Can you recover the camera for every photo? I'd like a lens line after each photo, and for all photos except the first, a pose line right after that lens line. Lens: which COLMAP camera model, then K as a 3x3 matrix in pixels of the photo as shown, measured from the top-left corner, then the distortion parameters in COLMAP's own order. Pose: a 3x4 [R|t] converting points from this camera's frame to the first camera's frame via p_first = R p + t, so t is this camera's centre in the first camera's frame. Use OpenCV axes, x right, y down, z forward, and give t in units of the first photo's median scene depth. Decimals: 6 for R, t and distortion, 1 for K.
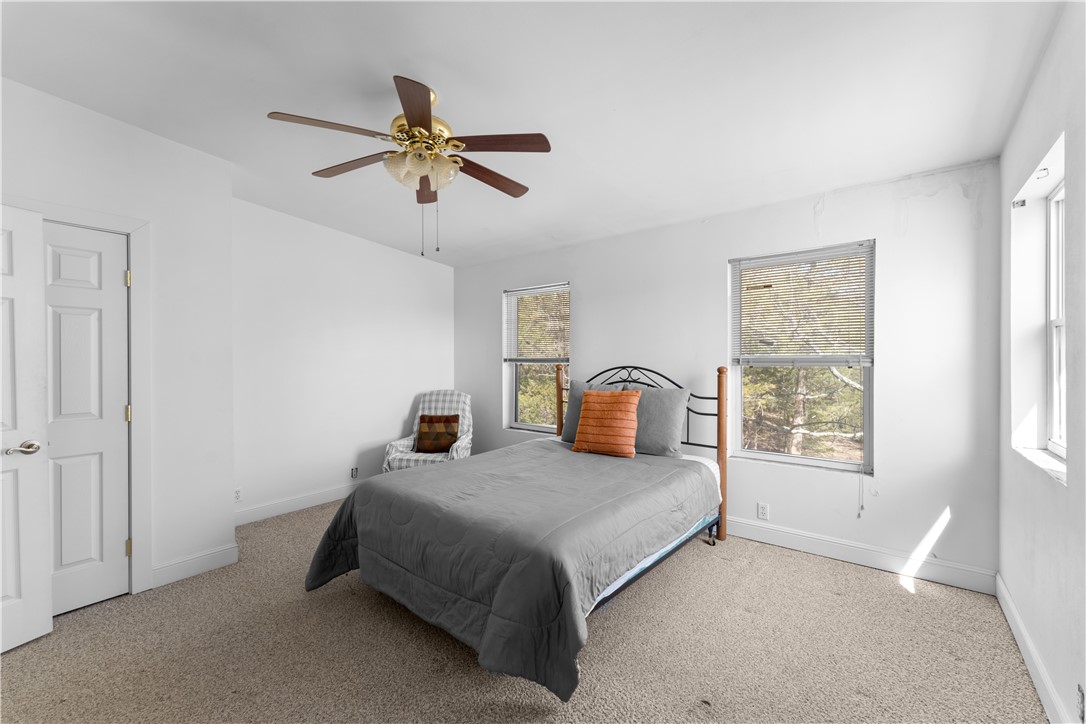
lens RADIAL K [[440.8, 0, 544.0], [0, 440.8, 360.4], [0, 0, 1]] dist [0.003305, -0.000037]
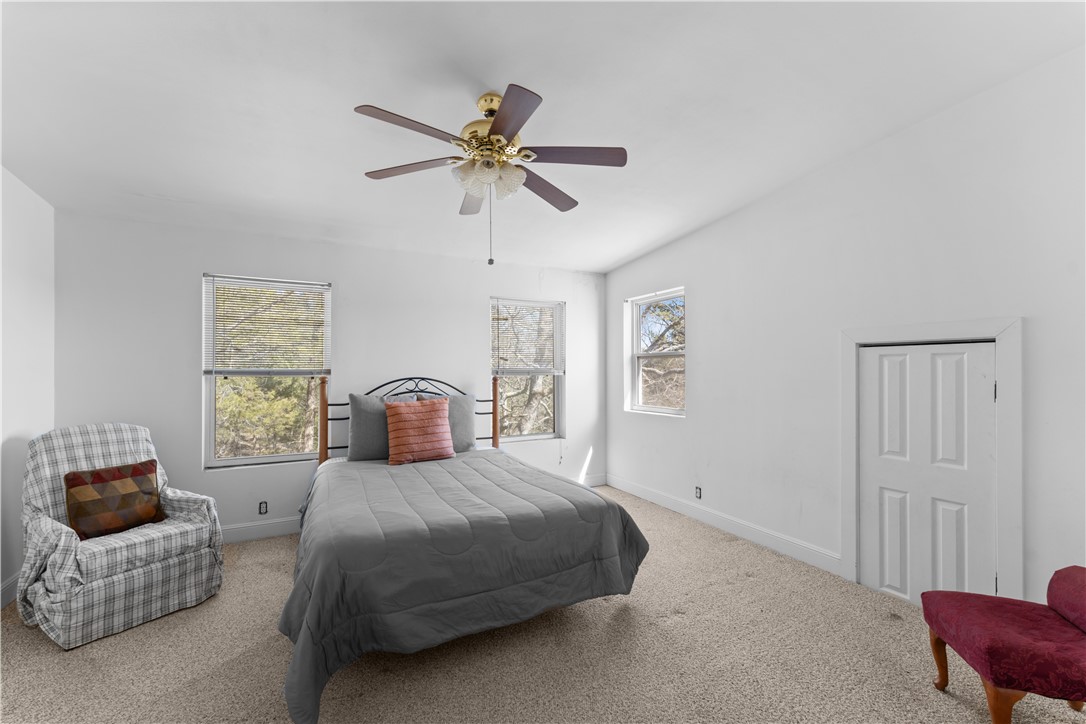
lens RADIAL K [[440.8, 0, 541.0], [0, 440.8, 367.2], [0, 0, 1]] dist [0.003305, -0.000037]
pose [[0.399161, 0.008070, 0.916845, -0.668482], [0.003672, 0.999939, -0.010400, 0.000735], [-0.916873, 0.007518, 0.399107, 0.297325]]
